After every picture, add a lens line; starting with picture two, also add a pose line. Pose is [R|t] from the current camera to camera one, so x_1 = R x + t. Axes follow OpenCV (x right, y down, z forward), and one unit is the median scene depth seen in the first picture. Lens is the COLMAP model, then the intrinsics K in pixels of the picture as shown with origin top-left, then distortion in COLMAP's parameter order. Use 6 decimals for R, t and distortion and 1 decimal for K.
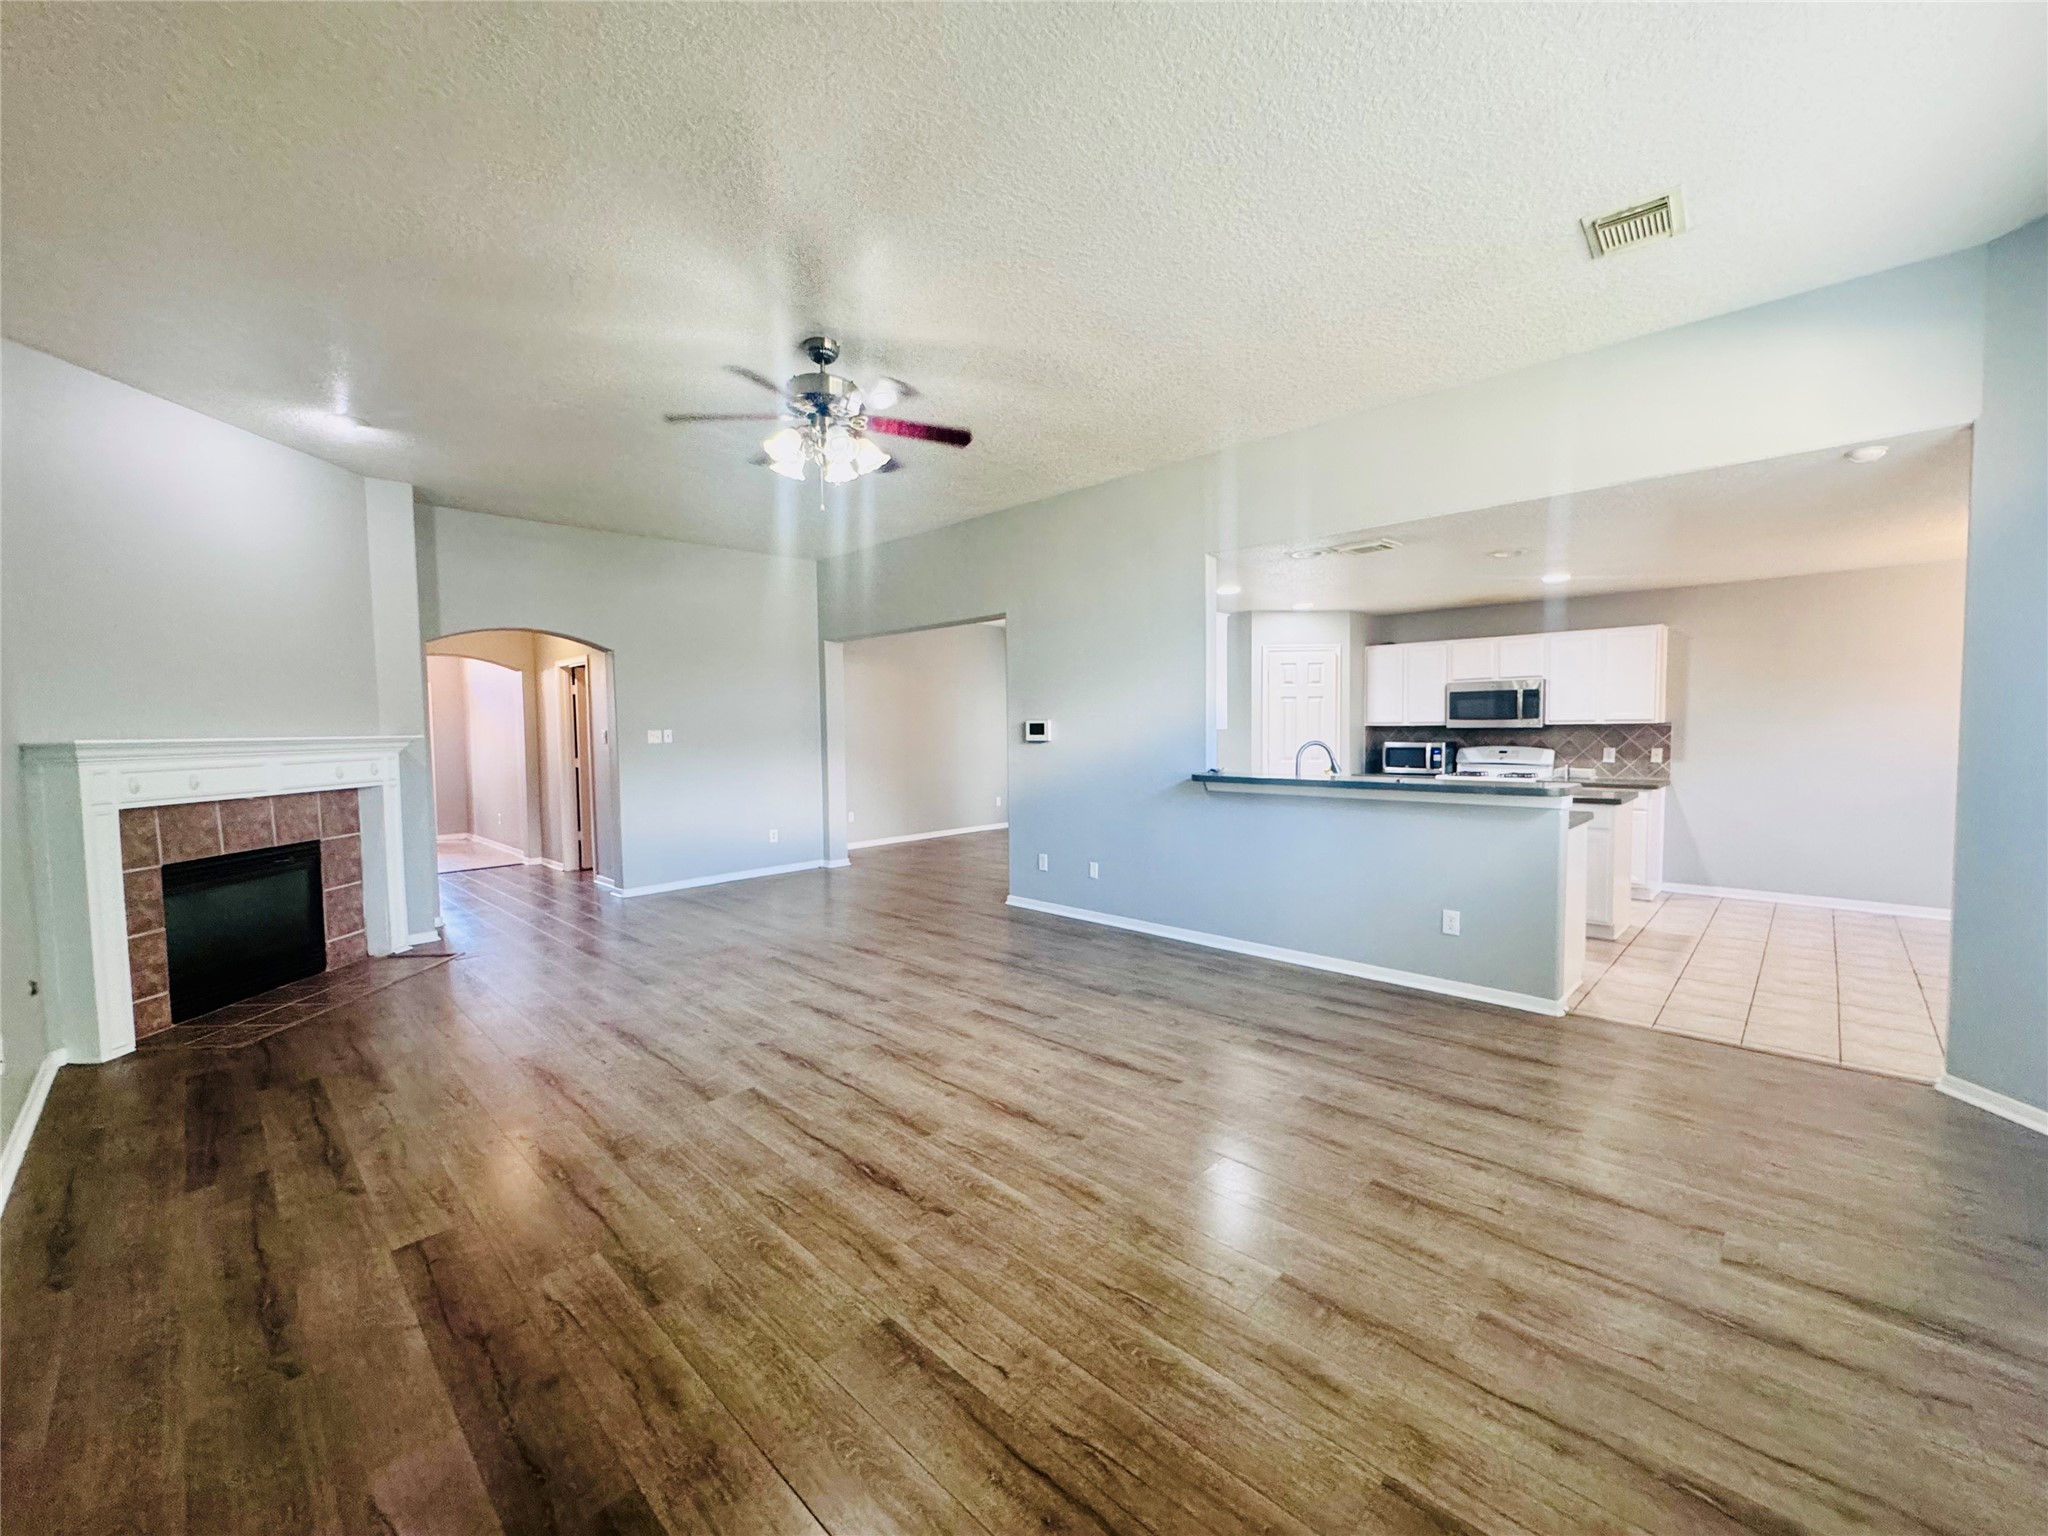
lens RADIAL K [[825.4, 0, 1022.4], [0, 825.4, 766.1], [0, 0, 1]] dist [0.000132, 0.000378]
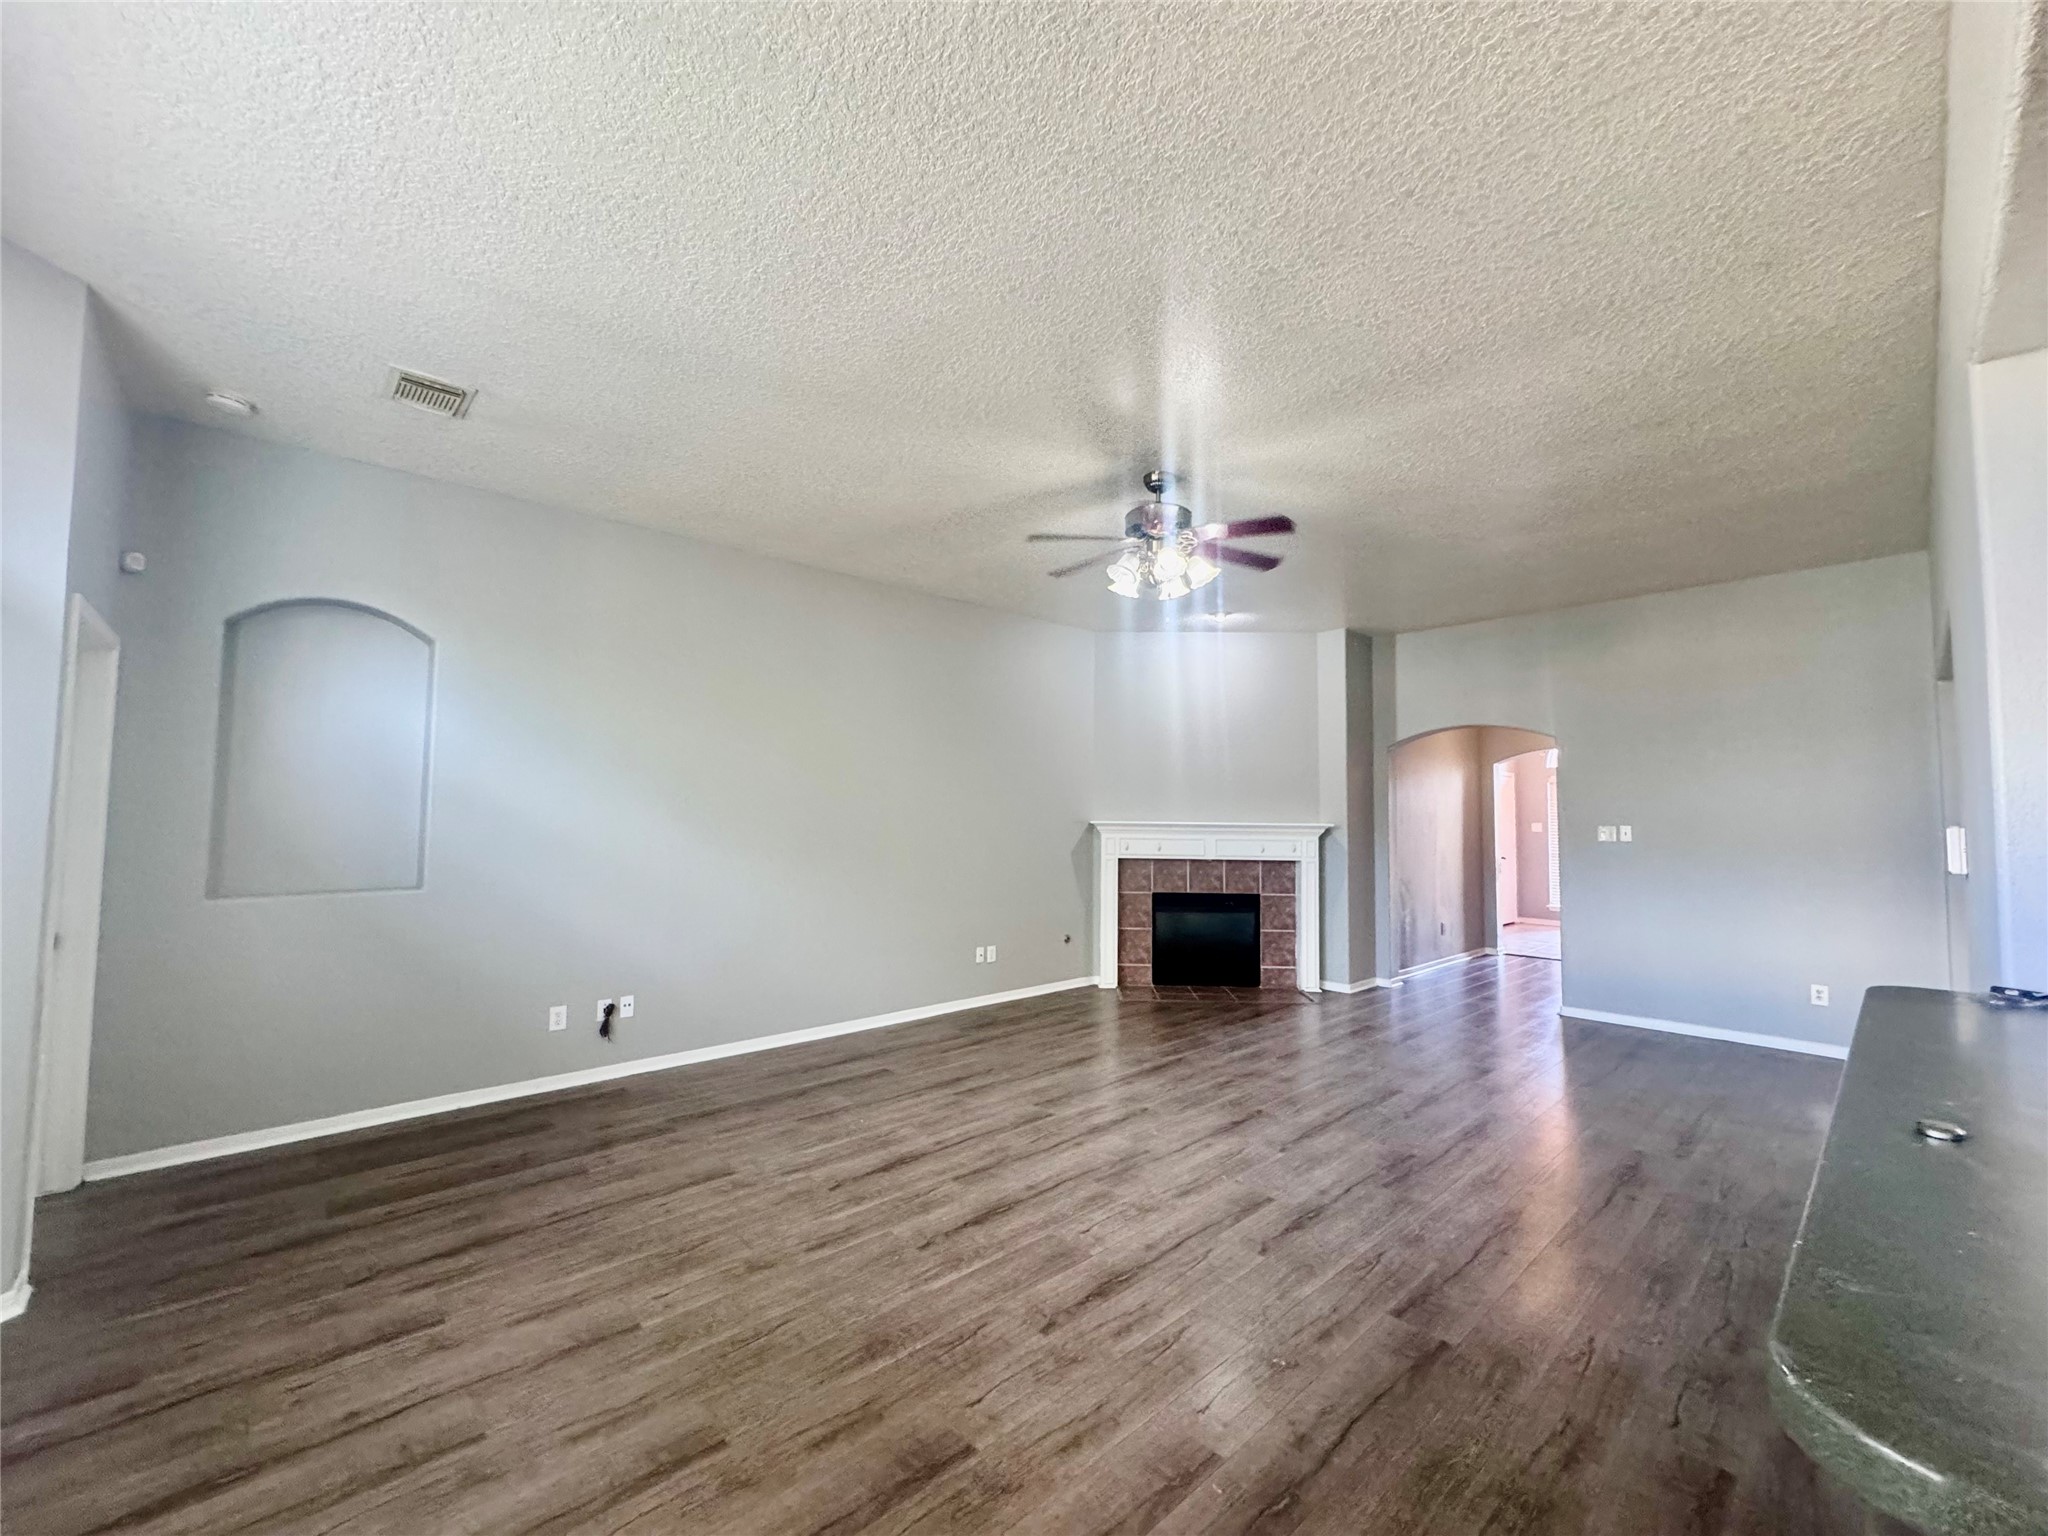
lens RADIAL K [[825.4, 0, 1029.3], [0, 825.4, 768.4], [0, 0, 1]] dist [0.000132, 0.000378]
pose [[-0.053946, -0.042517, -0.997638, 0.990538], [-0.058823, 0.997493, -0.039330, -0.080027], [0.996810, 0.056562, -0.056312, 1.072412]]
